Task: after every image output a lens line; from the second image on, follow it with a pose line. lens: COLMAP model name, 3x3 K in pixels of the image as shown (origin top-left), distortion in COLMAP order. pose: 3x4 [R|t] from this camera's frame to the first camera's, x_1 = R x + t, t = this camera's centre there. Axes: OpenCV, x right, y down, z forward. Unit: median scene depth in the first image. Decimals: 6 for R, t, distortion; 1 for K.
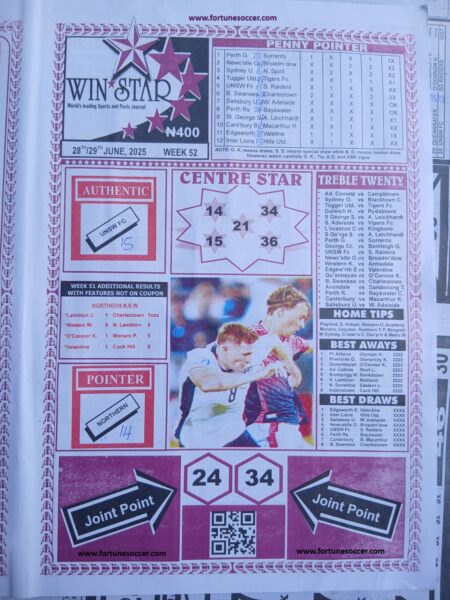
lens RADIAL K [[453.9, 0, 221.8], [0, 453.9, 298.8], [0, 0, 1]] dist [0.029135, -0.031831]
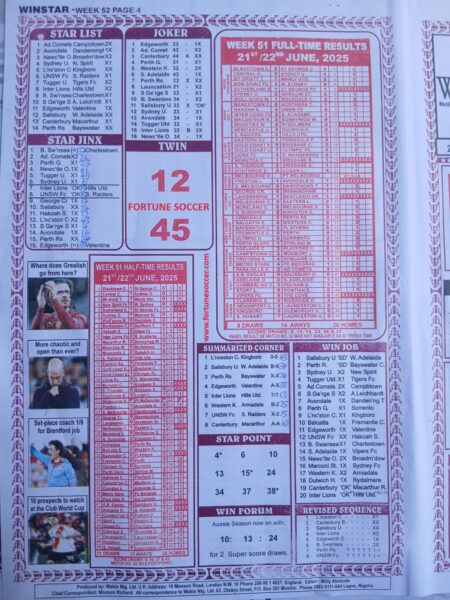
lens RADIAL K [[453.9, 0, 221.2], [0, 453.9, 302.0], [0, 0, 1]] dist [0.029135, -0.031831]
pose [[0.997097, -0.017093, 0.074194, -0.911770], [0.016215, 0.999791, 0.012416, -0.011363], [-0.074390, -0.011176, 0.997167, 0.037062]]
